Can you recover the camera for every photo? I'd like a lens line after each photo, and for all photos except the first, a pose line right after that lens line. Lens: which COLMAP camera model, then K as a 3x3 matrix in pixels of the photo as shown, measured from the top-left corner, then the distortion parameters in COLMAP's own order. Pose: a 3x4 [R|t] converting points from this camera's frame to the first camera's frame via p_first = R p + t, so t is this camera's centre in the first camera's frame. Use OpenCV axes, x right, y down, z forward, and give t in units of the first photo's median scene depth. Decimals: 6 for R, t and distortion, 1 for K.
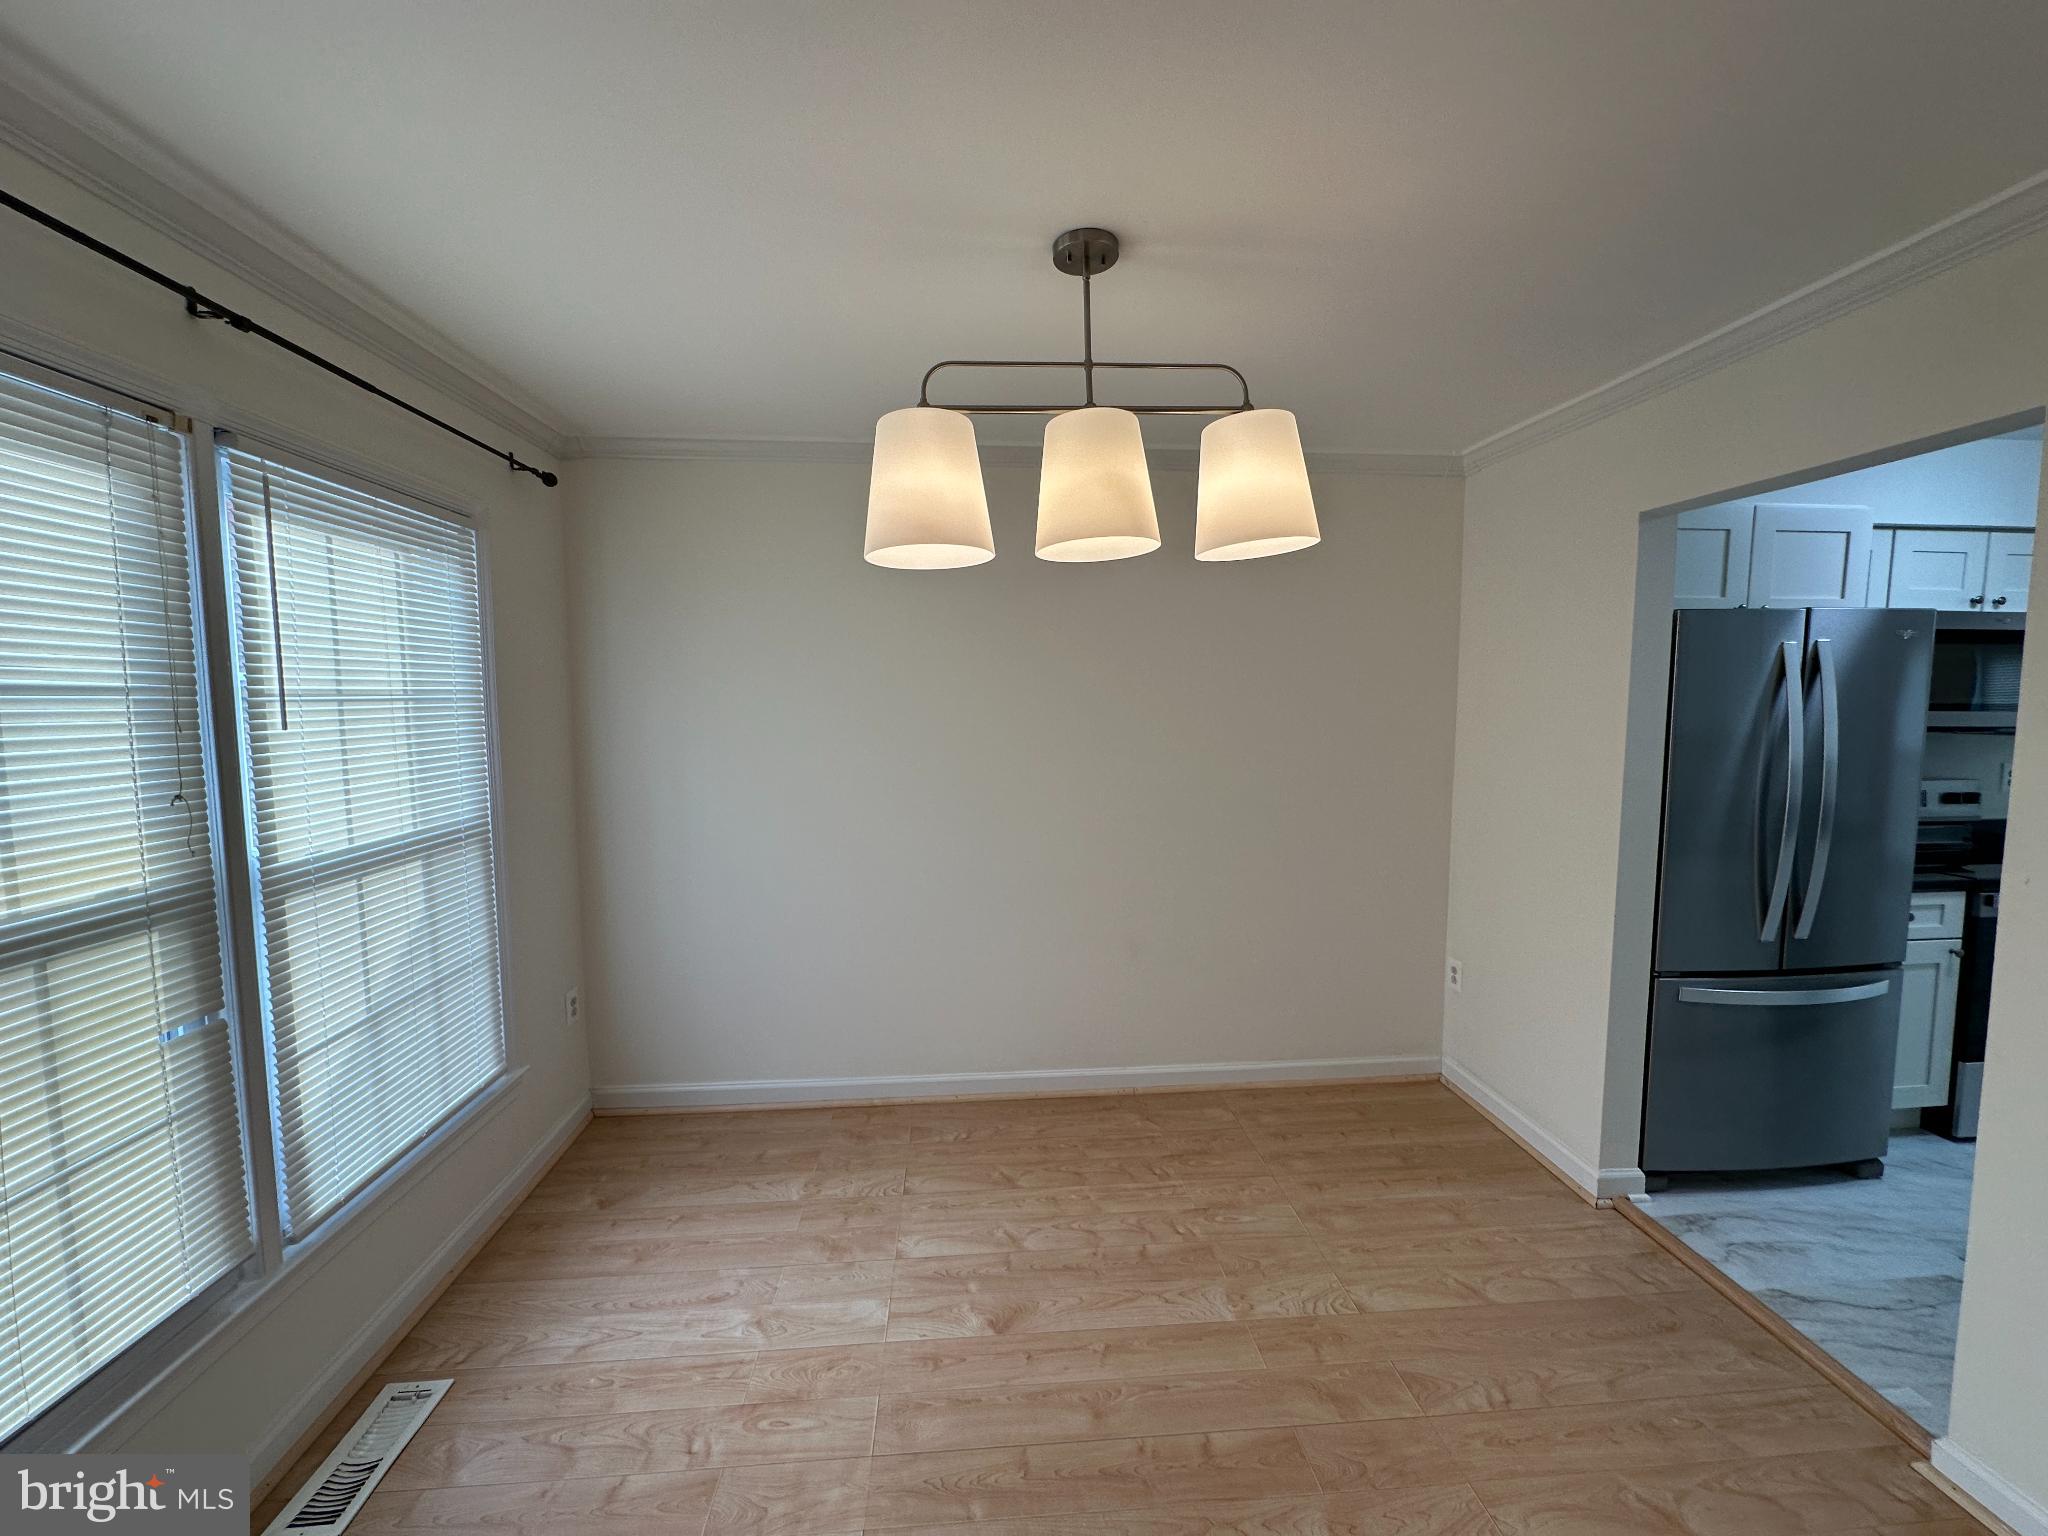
lens RADIAL K [[814.9, 0, 1027.2], [0, 814.9, 763.2], [0, 0, 1]] dist [-0.002163, 0.000883]
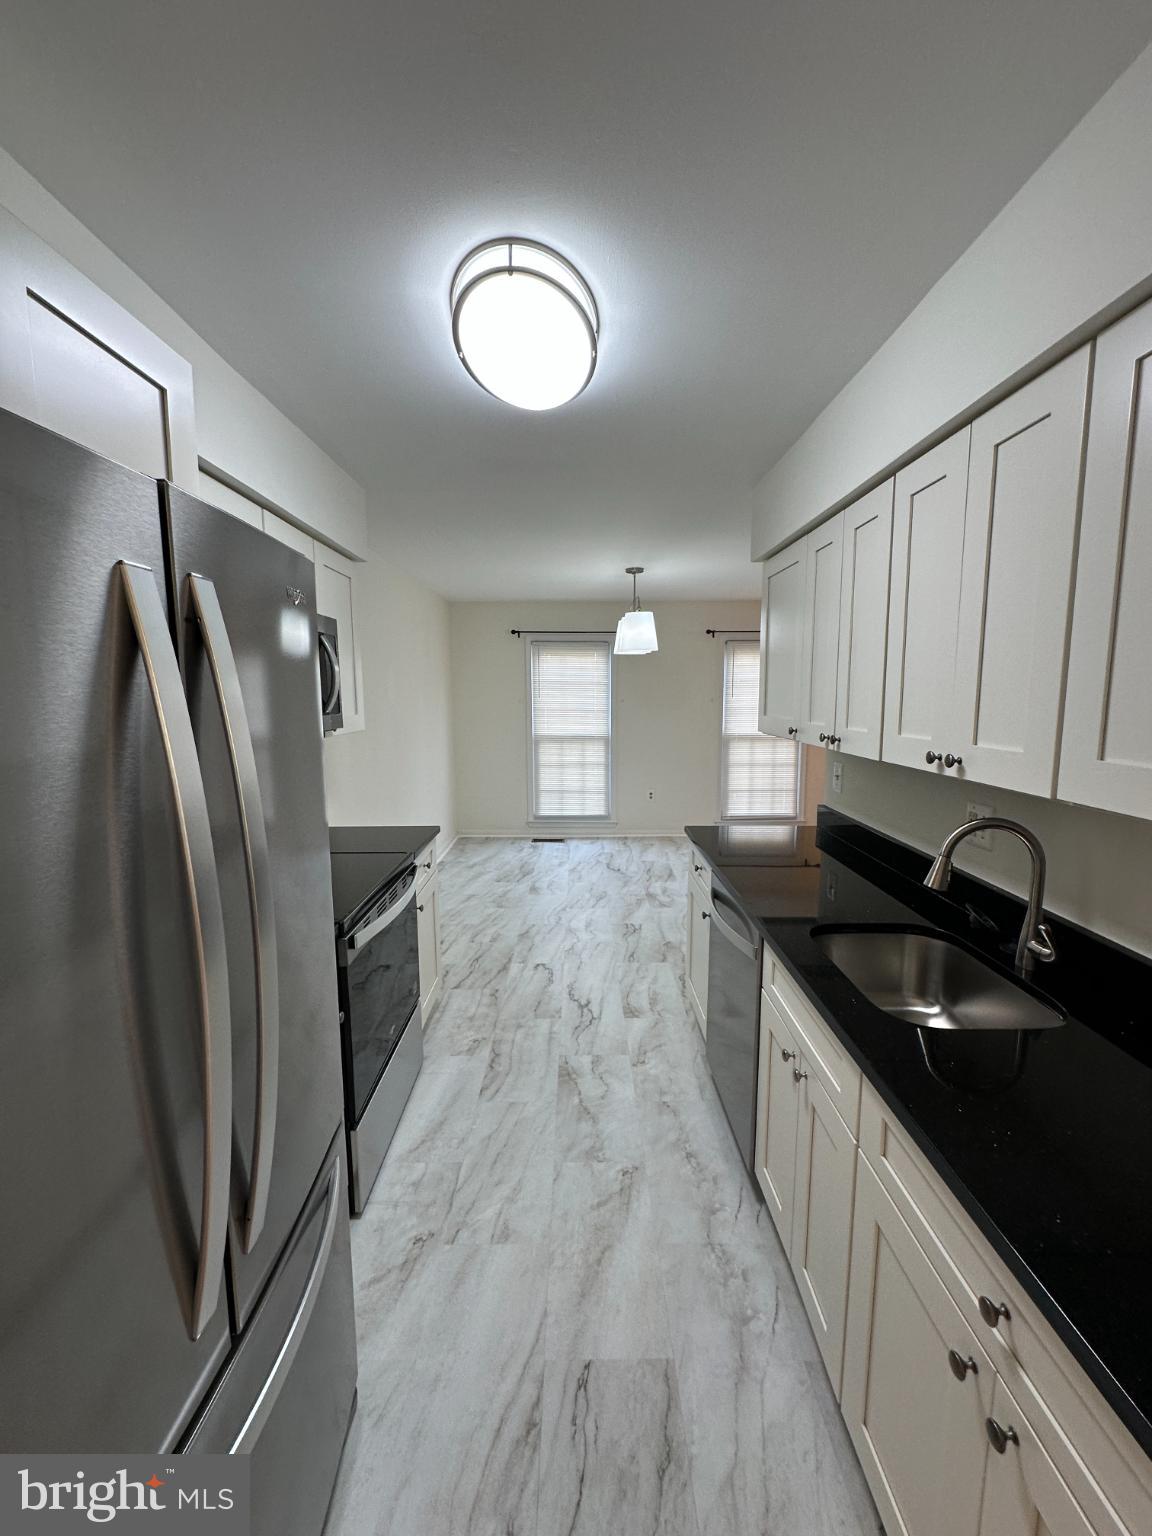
lens RADIAL K [[611.2, 0, 575.3], [0, 611.2, 775.4], [0, 0, 1]] dist [-0.002163, 0.000883]
pose [[0.086181, -0.133907, 0.987239, 0.670076], [0.078188, 0.988779, 0.127290, -0.071718], [-0.993207, 0.066221, 0.095684, 0.778036]]
